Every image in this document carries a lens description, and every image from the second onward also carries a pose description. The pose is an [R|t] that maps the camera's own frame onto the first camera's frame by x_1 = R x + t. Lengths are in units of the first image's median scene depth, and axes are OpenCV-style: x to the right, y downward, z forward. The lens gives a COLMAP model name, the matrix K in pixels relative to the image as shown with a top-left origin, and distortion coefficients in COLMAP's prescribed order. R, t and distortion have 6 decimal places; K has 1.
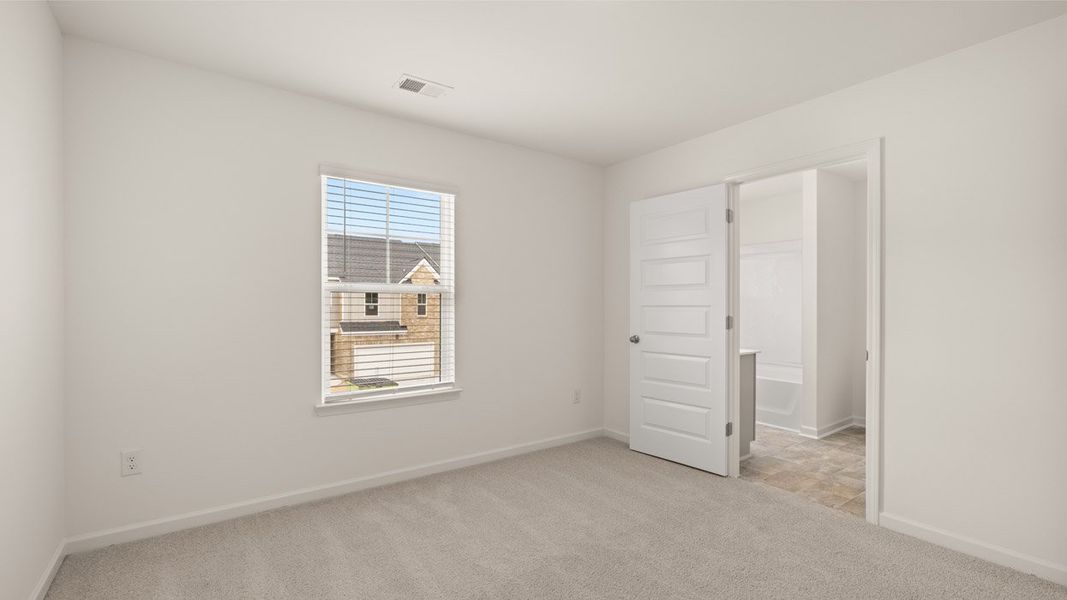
lens RADIAL K [[449.8, 0, 533.5], [0, 449.8, 300.0], [0, 0, 1]] dist [-0.002329, 0.000049]
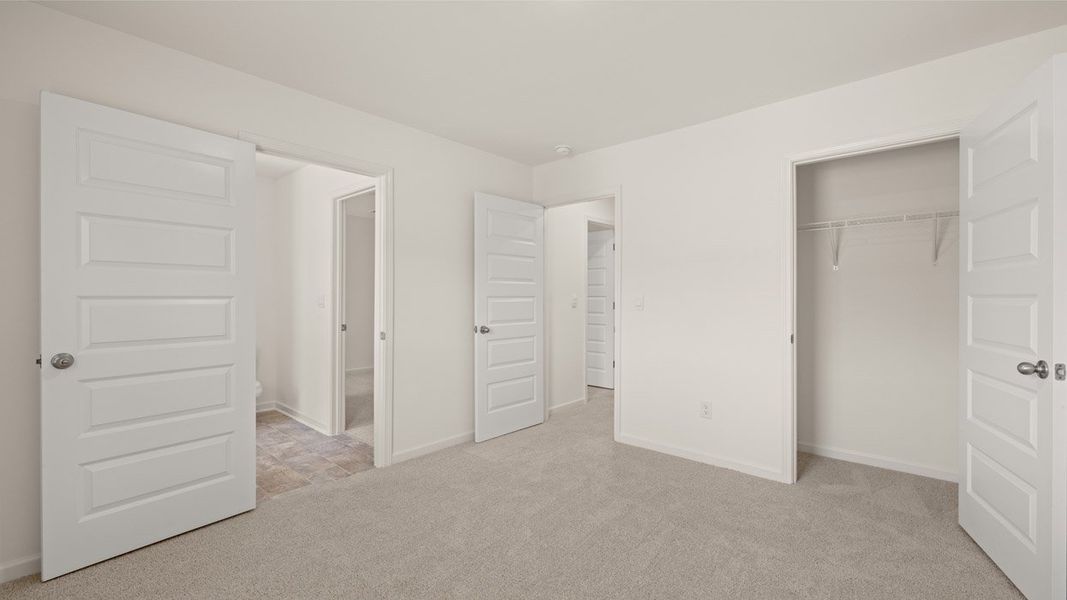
lens RADIAL K [[449.8, 0, 533.5], [0, 449.8, 300.0], [0, 0, 1]] dist [-0.002329, 0.000049]
pose [[-0.196771, -0.012113, 0.980375, -0.436266], [-0.013318, 0.999864, 0.009681, 0.005075], [-0.980359, -0.011151, -0.196906, 0.644071]]
